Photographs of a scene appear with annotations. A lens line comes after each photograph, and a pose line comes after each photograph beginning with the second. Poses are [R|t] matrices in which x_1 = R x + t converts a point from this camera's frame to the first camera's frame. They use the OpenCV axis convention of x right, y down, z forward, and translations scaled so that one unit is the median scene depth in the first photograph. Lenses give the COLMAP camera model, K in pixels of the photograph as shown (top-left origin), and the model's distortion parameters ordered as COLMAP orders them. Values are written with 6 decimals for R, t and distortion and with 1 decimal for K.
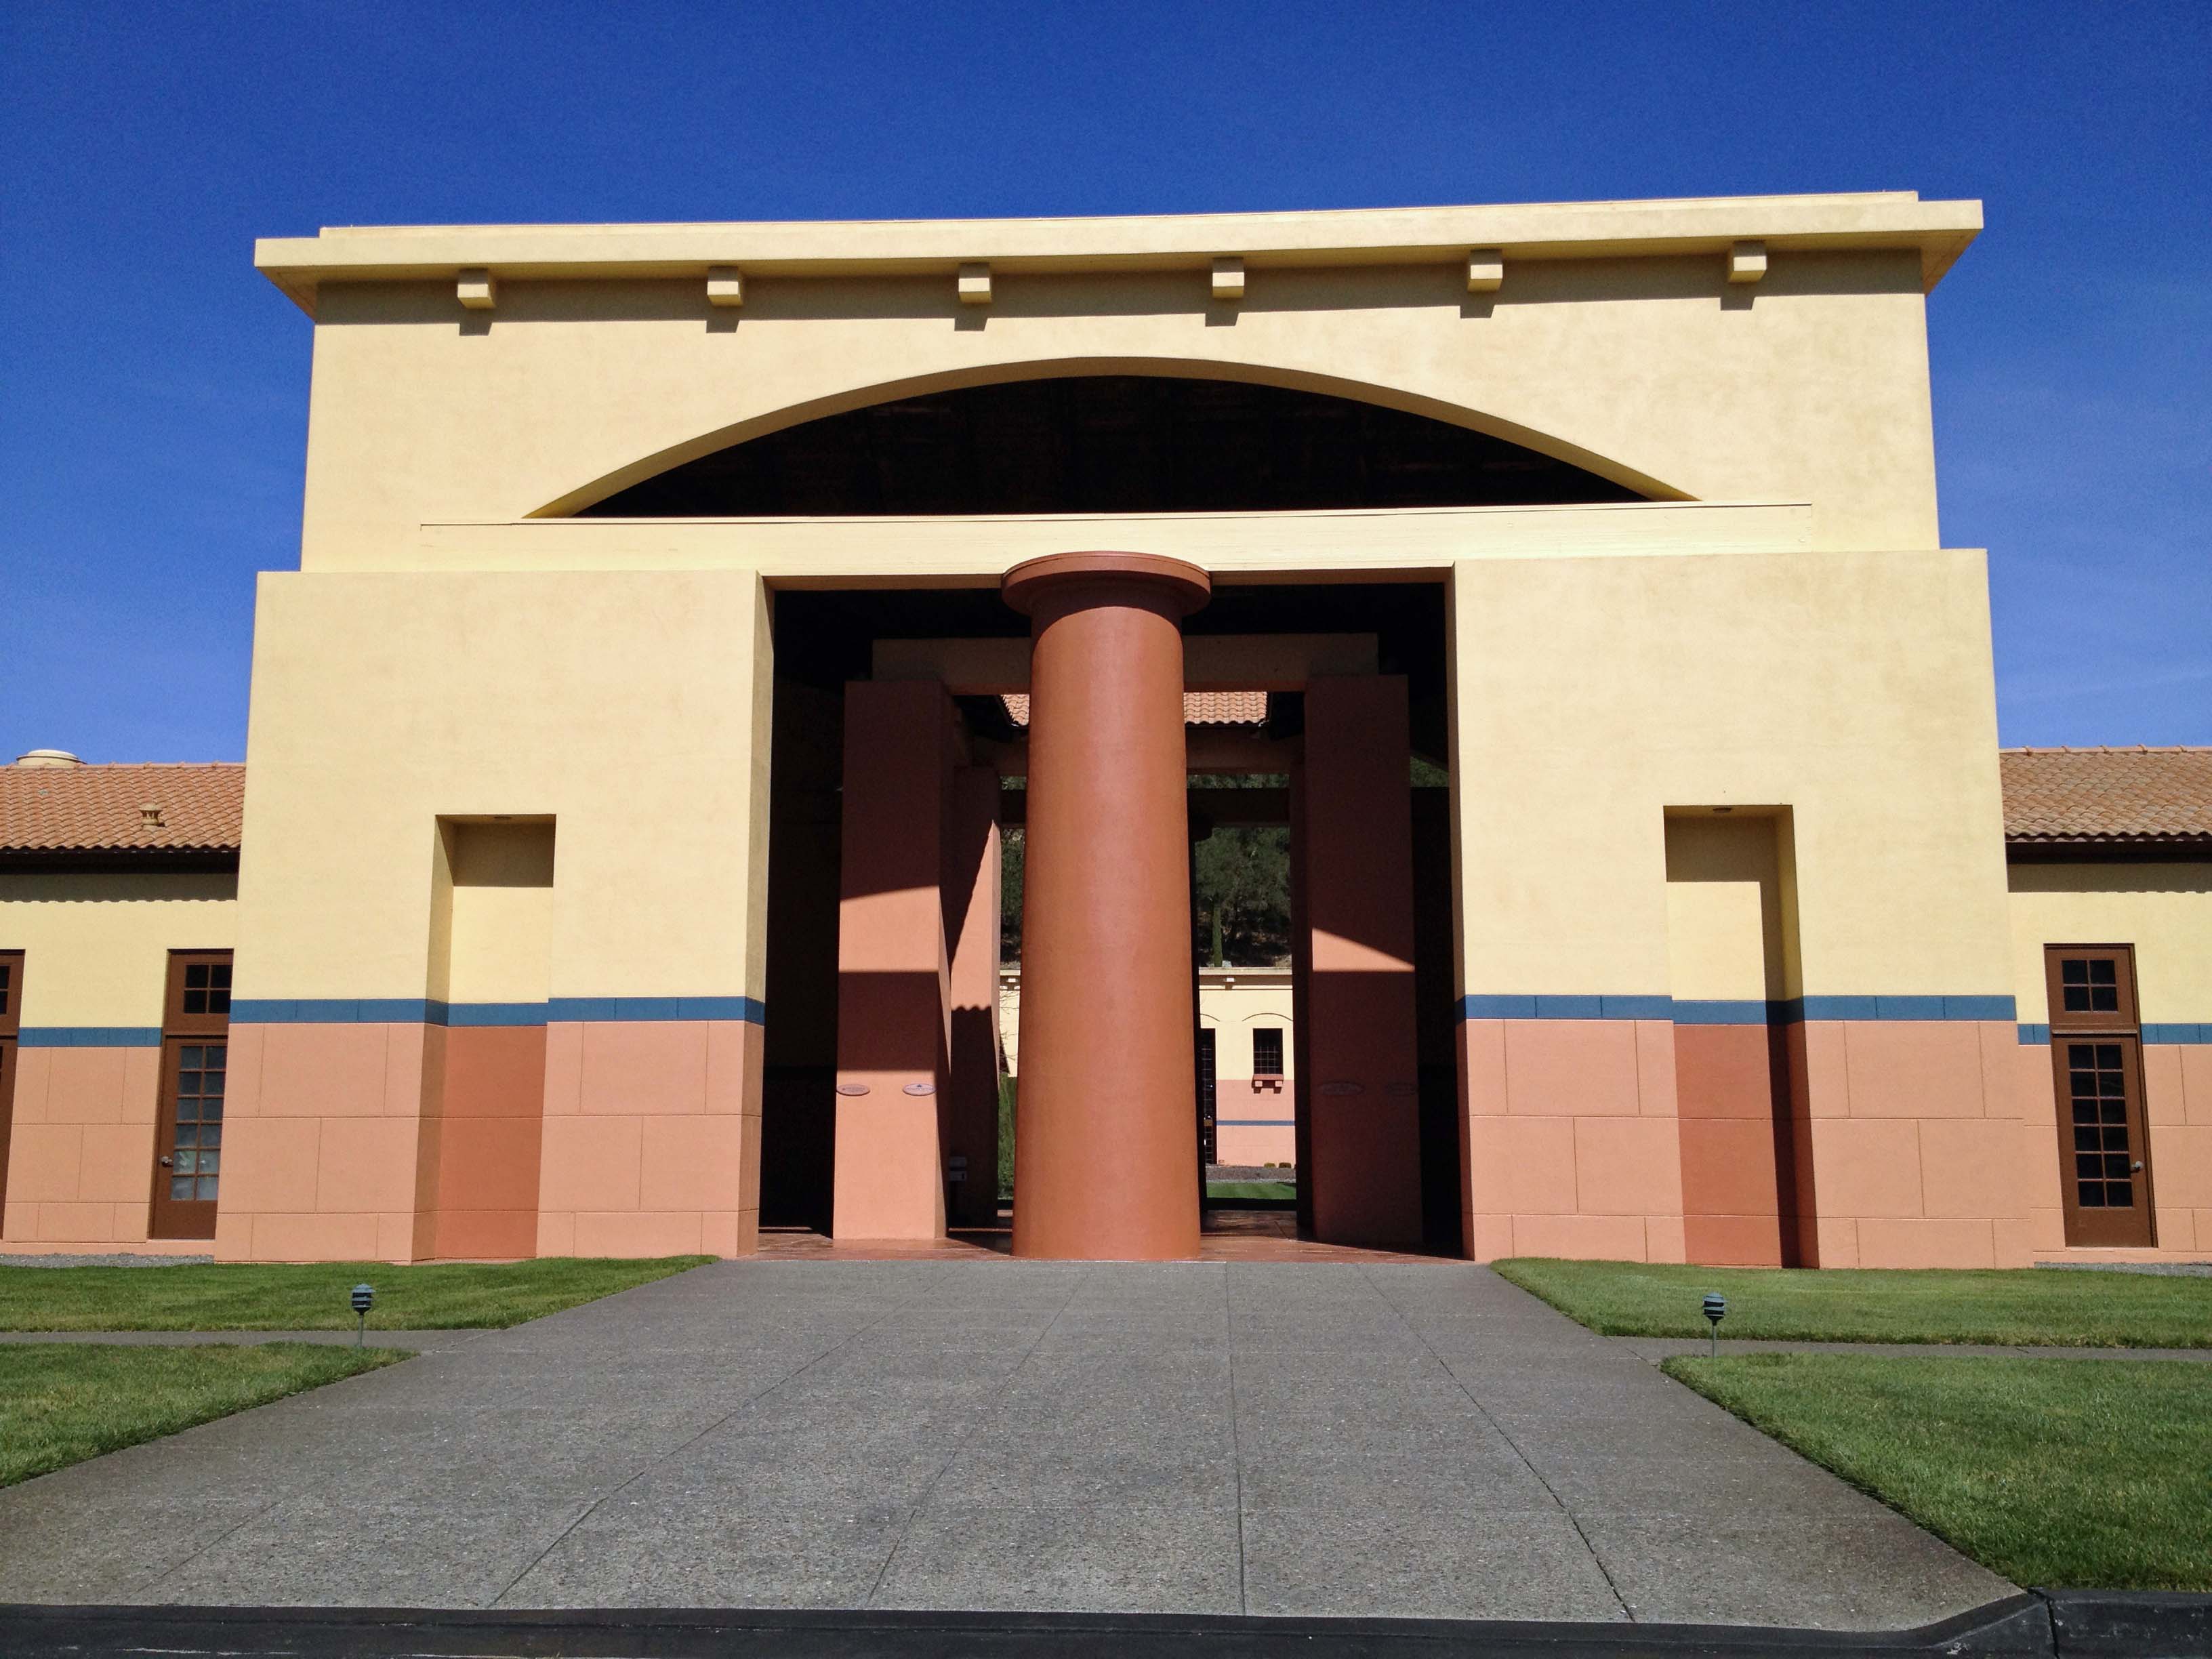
lens RADIAL K [[2038.2, 0, 1106.0], [0, 2038.2, 829.5], [0, 0, 1]] dist [0.156367, -0.316651]
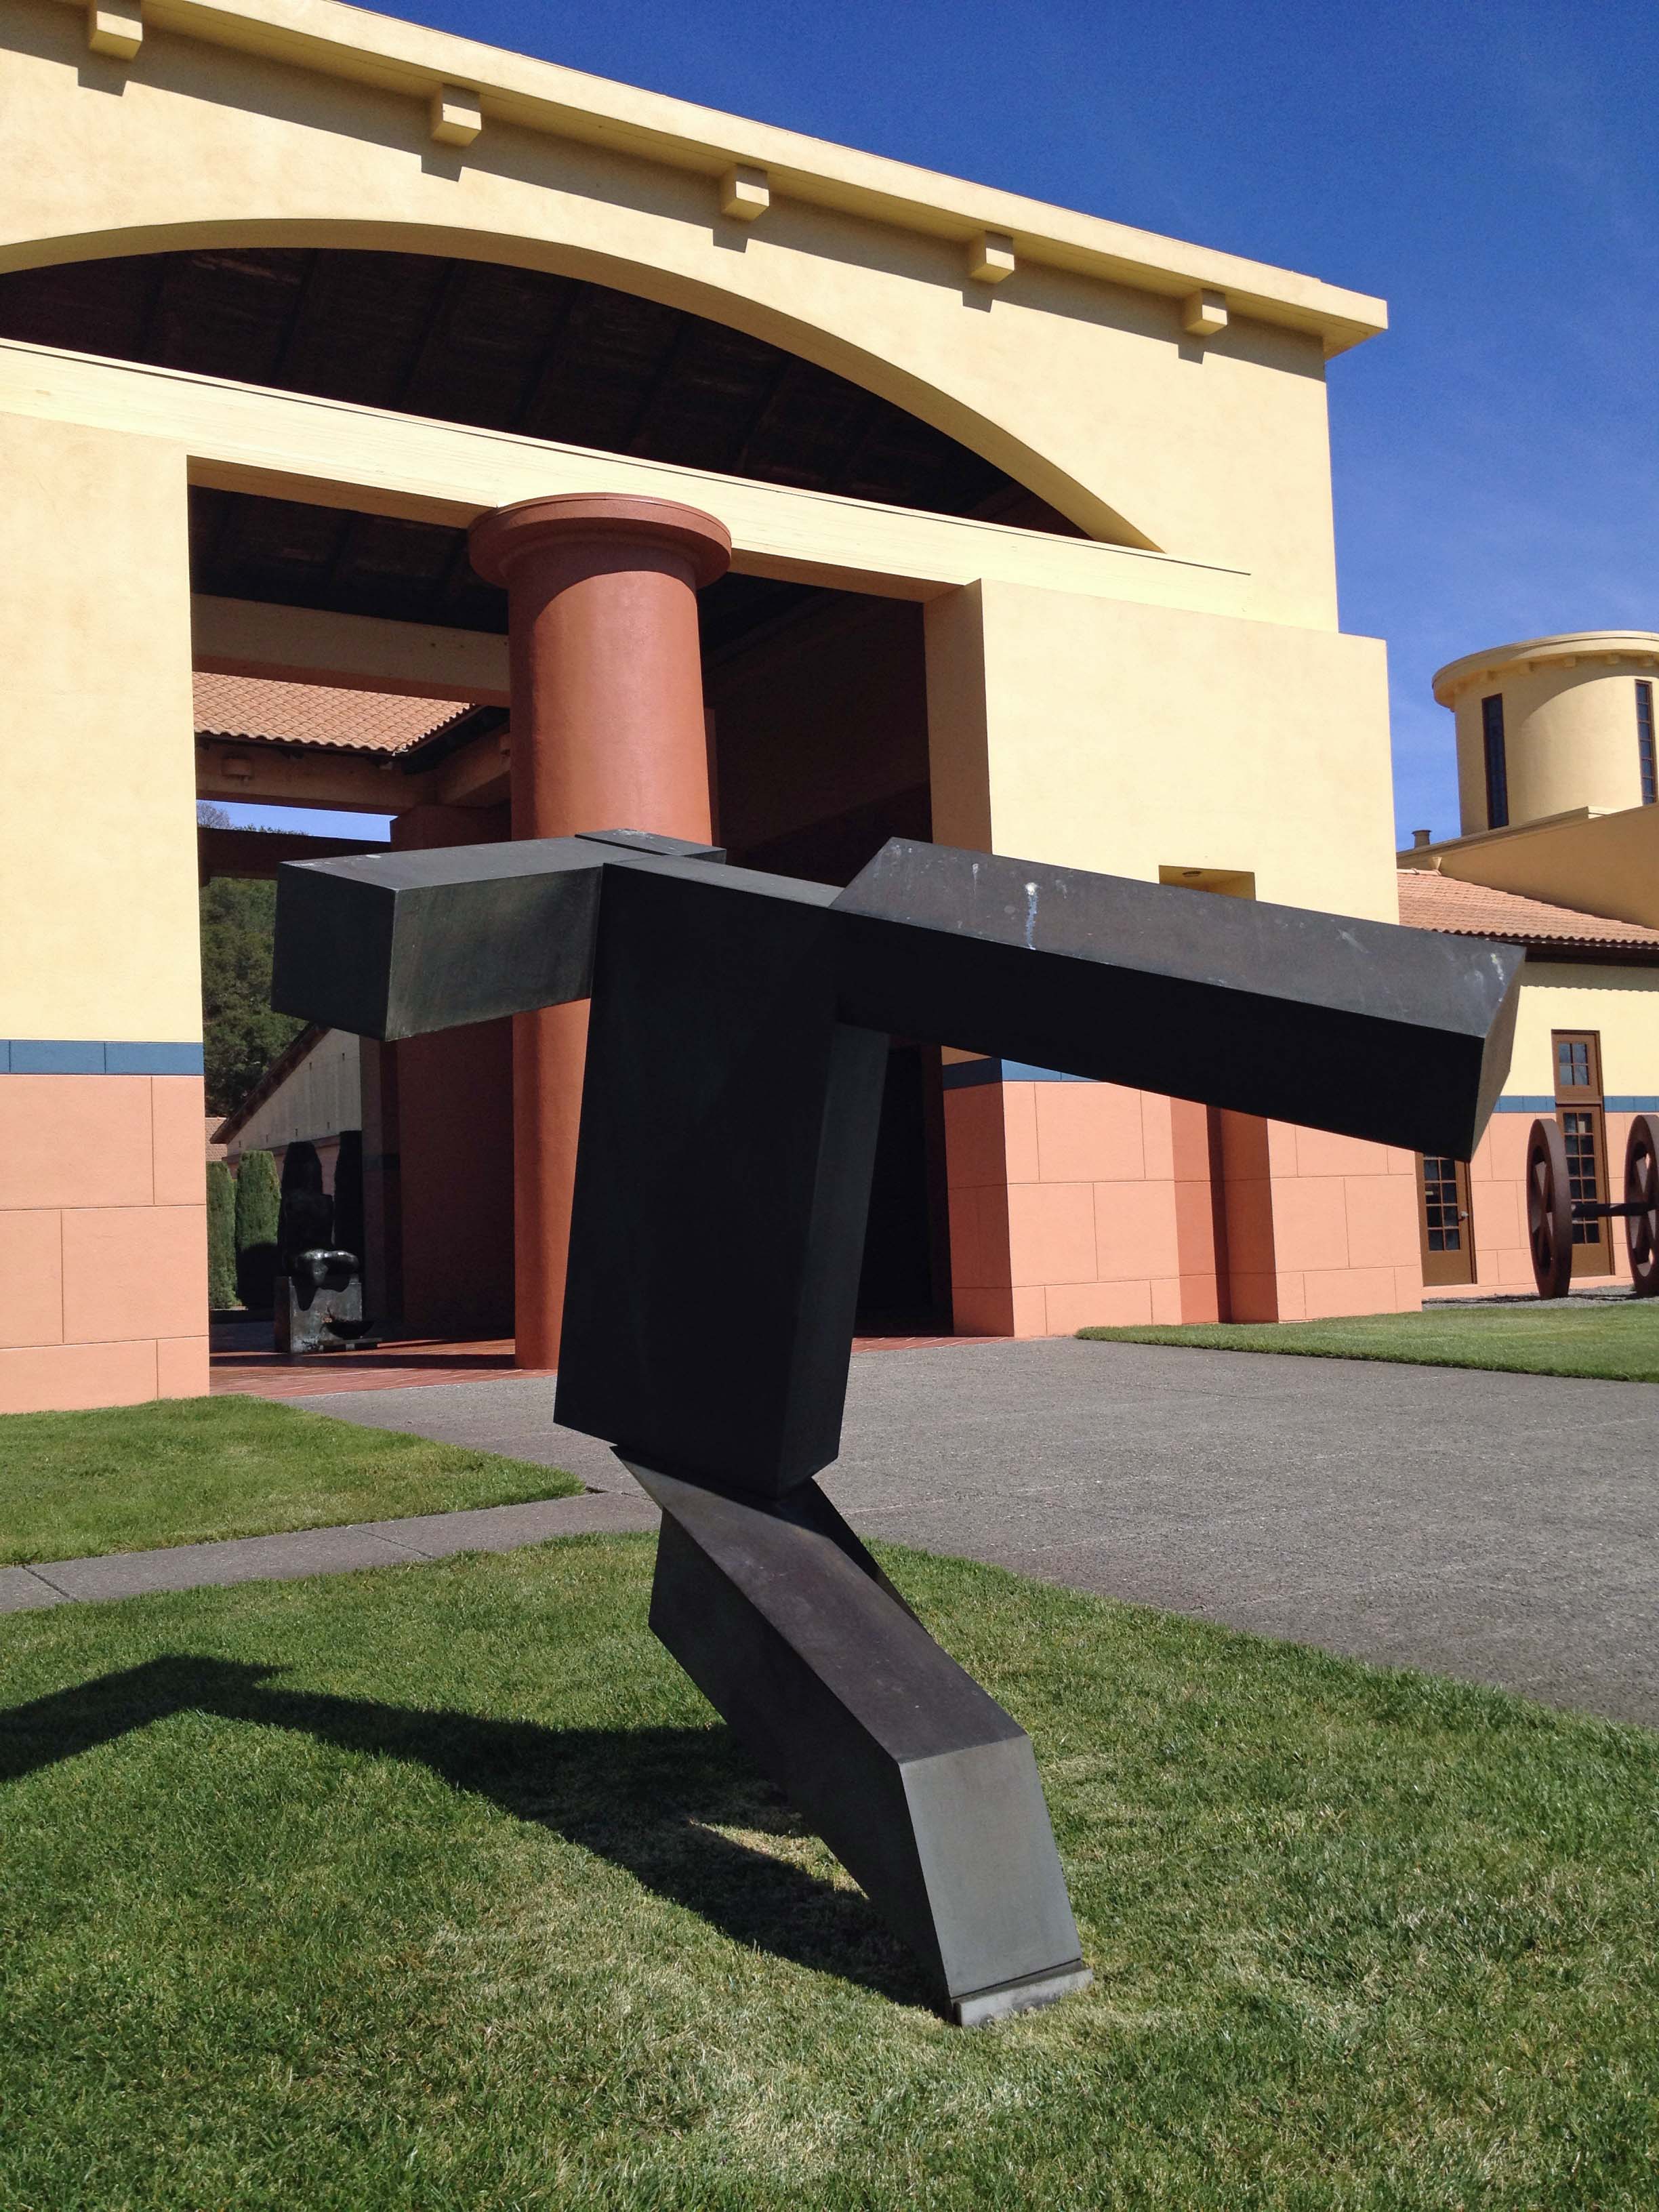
lens RADIAL K [[2068.5, 0, 829.5], [0, 2068.5, 1106.0], [0, 0, 1]] dist [0.016401, 0.016558]
pose [[0.824581, 0.001446, 0.565742, -0.393015], [-0.052546, 0.995870, 0.074040, 0.036372], [-0.563298, -0.090780, 0.821252, 0.262215]]
